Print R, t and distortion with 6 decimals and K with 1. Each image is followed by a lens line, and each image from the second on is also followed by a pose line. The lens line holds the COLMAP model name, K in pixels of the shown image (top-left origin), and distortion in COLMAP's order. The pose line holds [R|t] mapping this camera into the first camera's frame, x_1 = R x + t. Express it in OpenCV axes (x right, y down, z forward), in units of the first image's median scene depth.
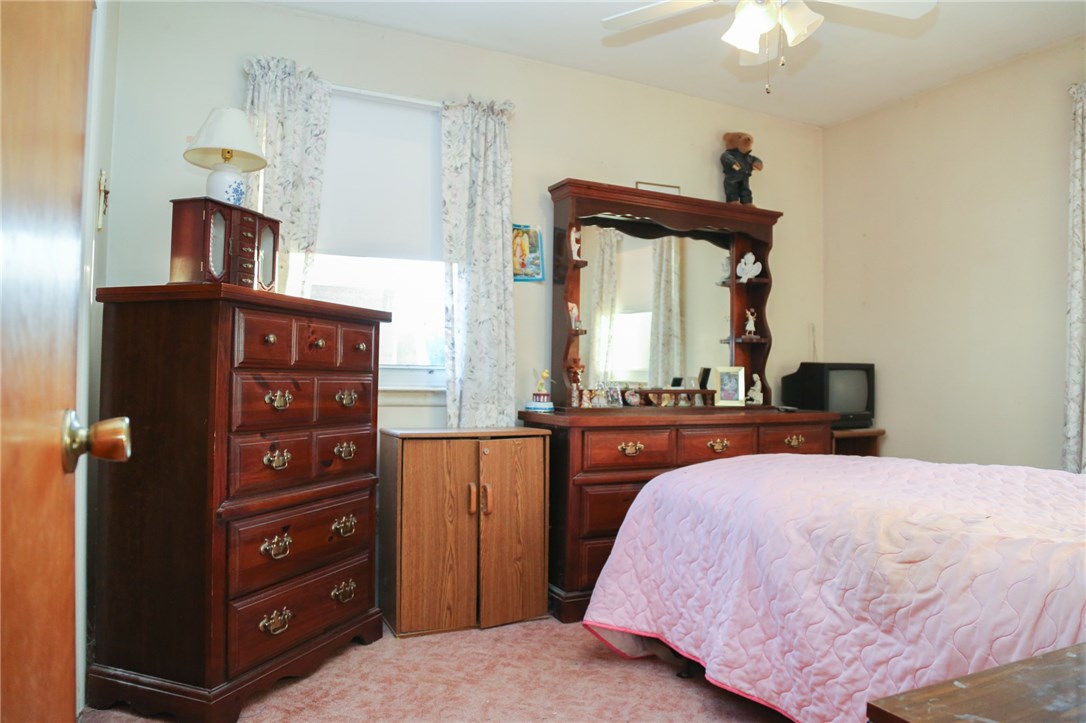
lens RADIAL K [[730.4, 0, 543.0], [0, 730.4, 361.5], [0, 0, 1]] dist [-0.133031, 0.074421]
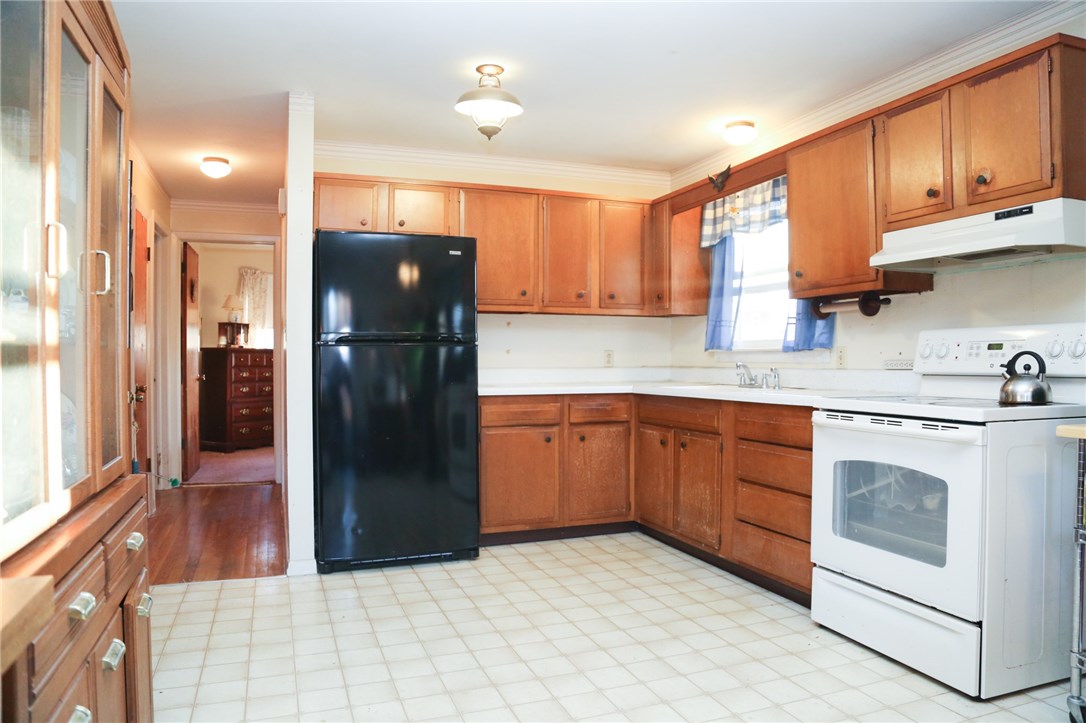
lens RADIAL K [[730.4, 0, 543.0], [0, 730.4, 361.5], [0, 0, 1]] dist [-0.133031, 0.074421]
pose [[0.992571, -0.016021, -0.120611, 1.694362], [0.018537, 0.999633, 0.019772, -0.065293], [0.120250, -0.021860, 0.992503, -2.640043]]
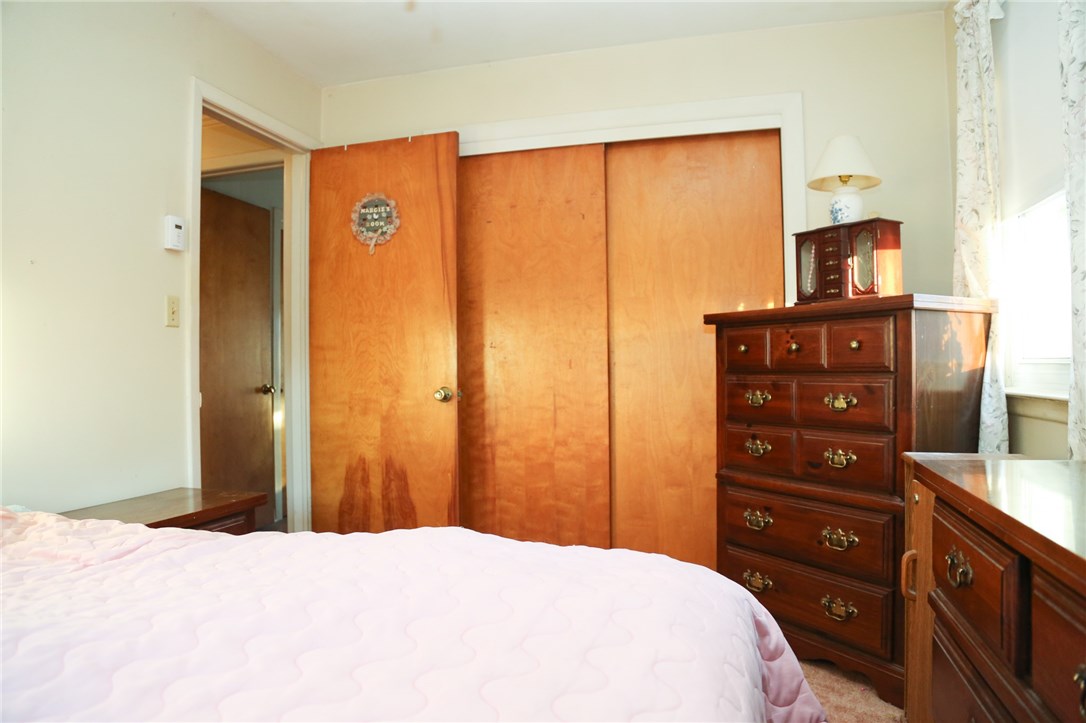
lens RADIAL K [[730.4, 0, 543.0], [0, 730.4, 361.5], [0, 0, 1]] dist [-0.133031, 0.074421]
pose [[-0.664506, -0.015750, -0.747117, 0.758006], [0.015927, 0.999252, -0.035230, 0.028672], [0.747113, -0.035310, -0.663758, 1.504731]]
